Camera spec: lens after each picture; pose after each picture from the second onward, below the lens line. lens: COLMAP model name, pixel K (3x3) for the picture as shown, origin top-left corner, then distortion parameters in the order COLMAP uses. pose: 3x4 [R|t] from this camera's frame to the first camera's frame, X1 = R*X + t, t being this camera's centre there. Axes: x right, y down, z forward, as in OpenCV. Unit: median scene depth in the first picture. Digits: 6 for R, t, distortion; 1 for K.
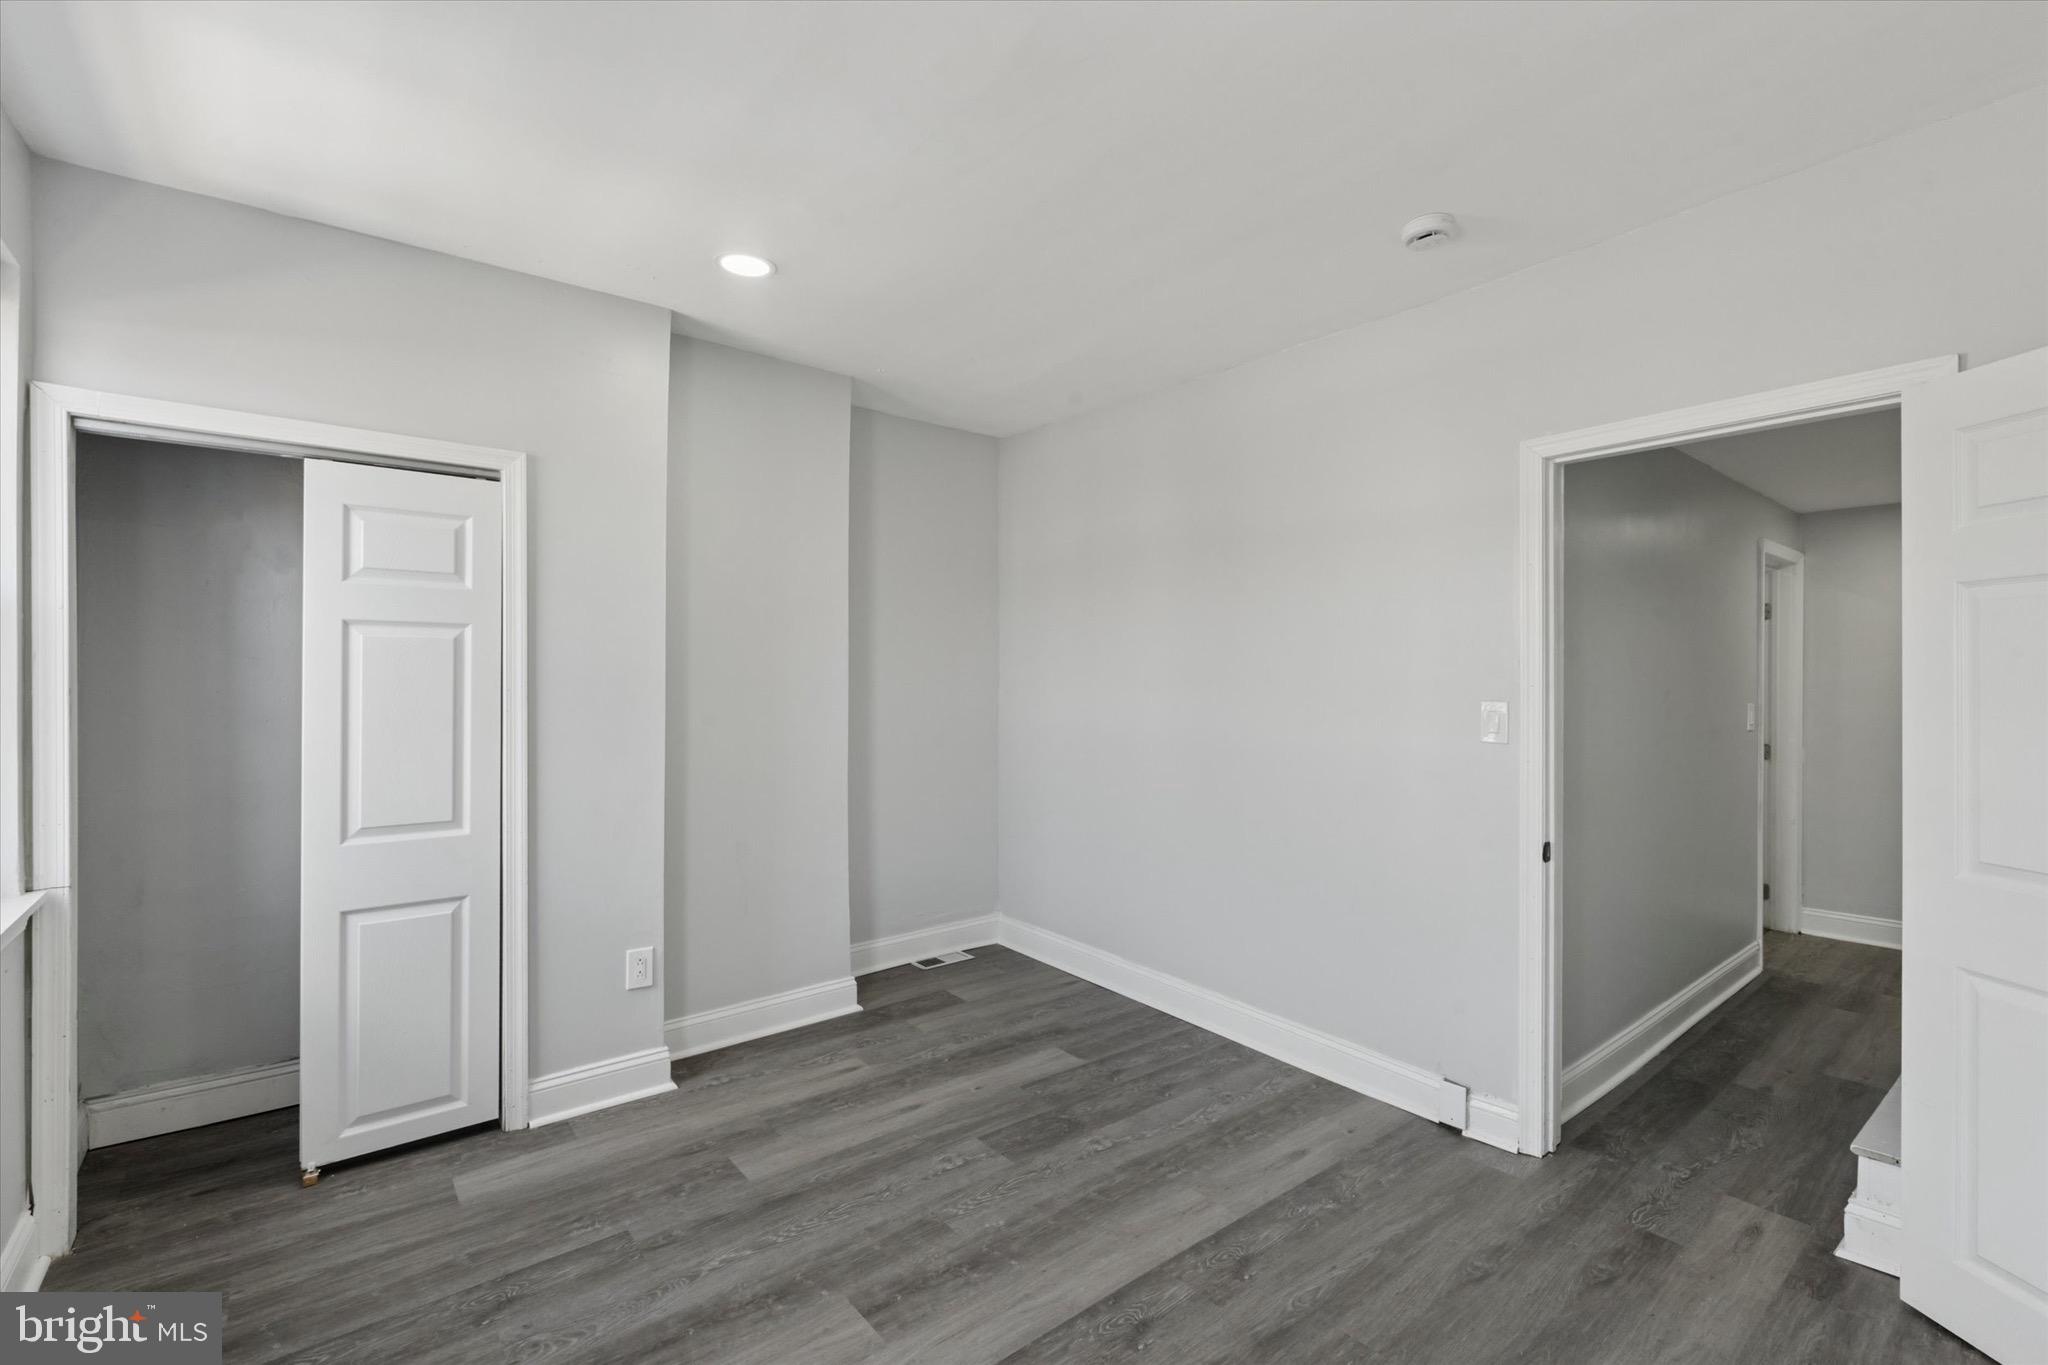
lens RADIAL K [[903.3, 0, 1020.7], [0, 903.3, 679.2], [0, 0, 1]] dist [-0.004434, -0.000497]
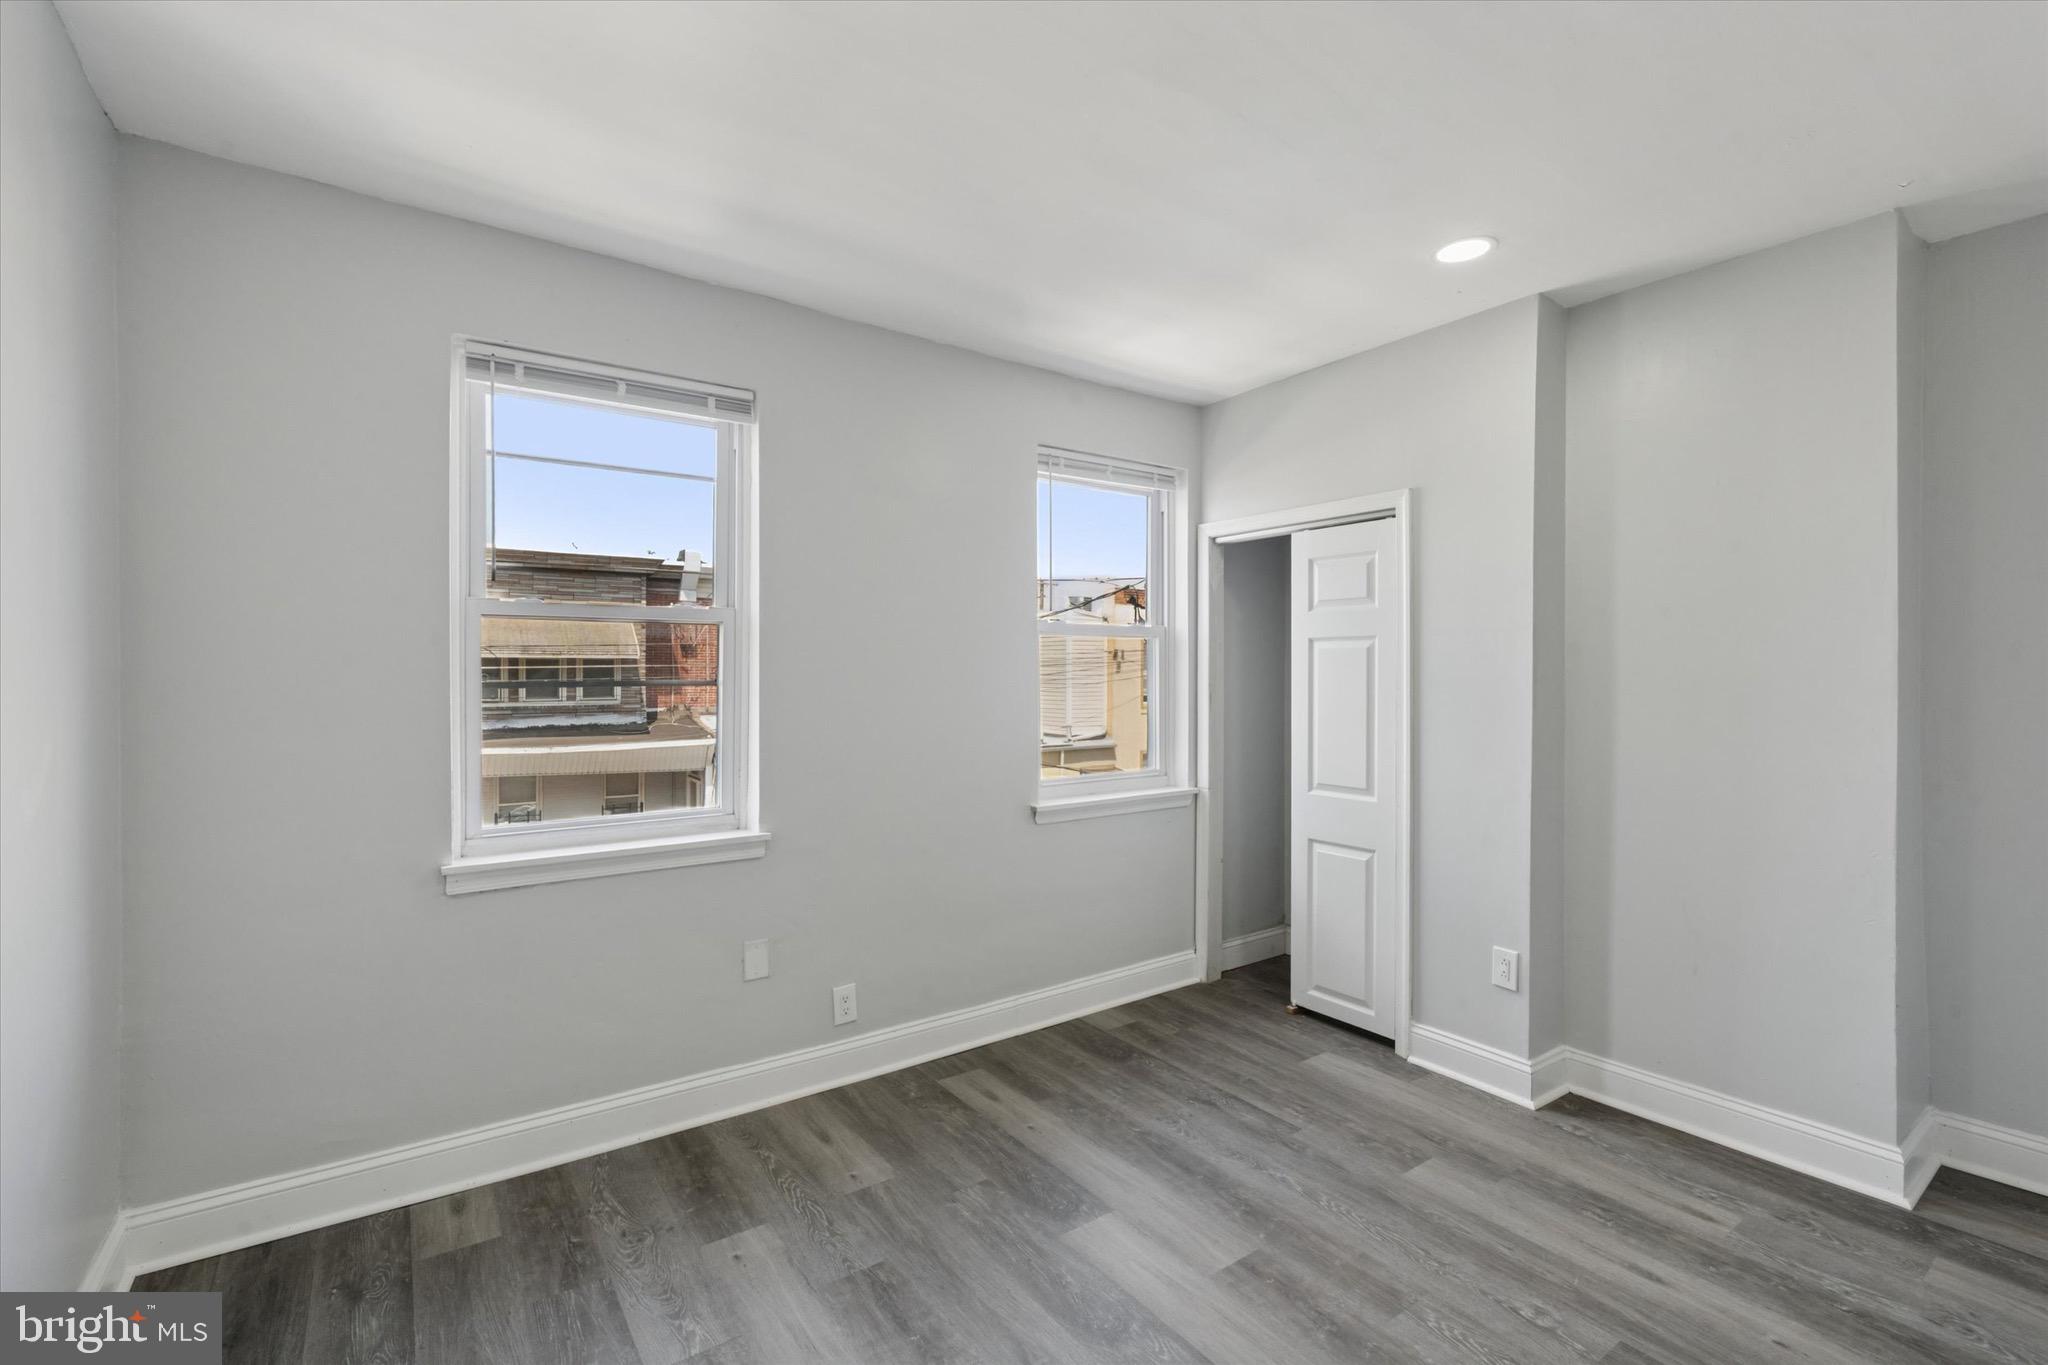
lens RADIAL K [[903.3, 0, 1022.2], [0, 903.3, 678.2], [0, 0, 1]] dist [-0.004434, -0.000497]
pose [[-0.074882, -0.001452, -0.997191, 0.689275], [-0.006765, 0.999977, -0.000948, 0.003137], [0.997169, 0.006675, -0.074891, 0.601427]]
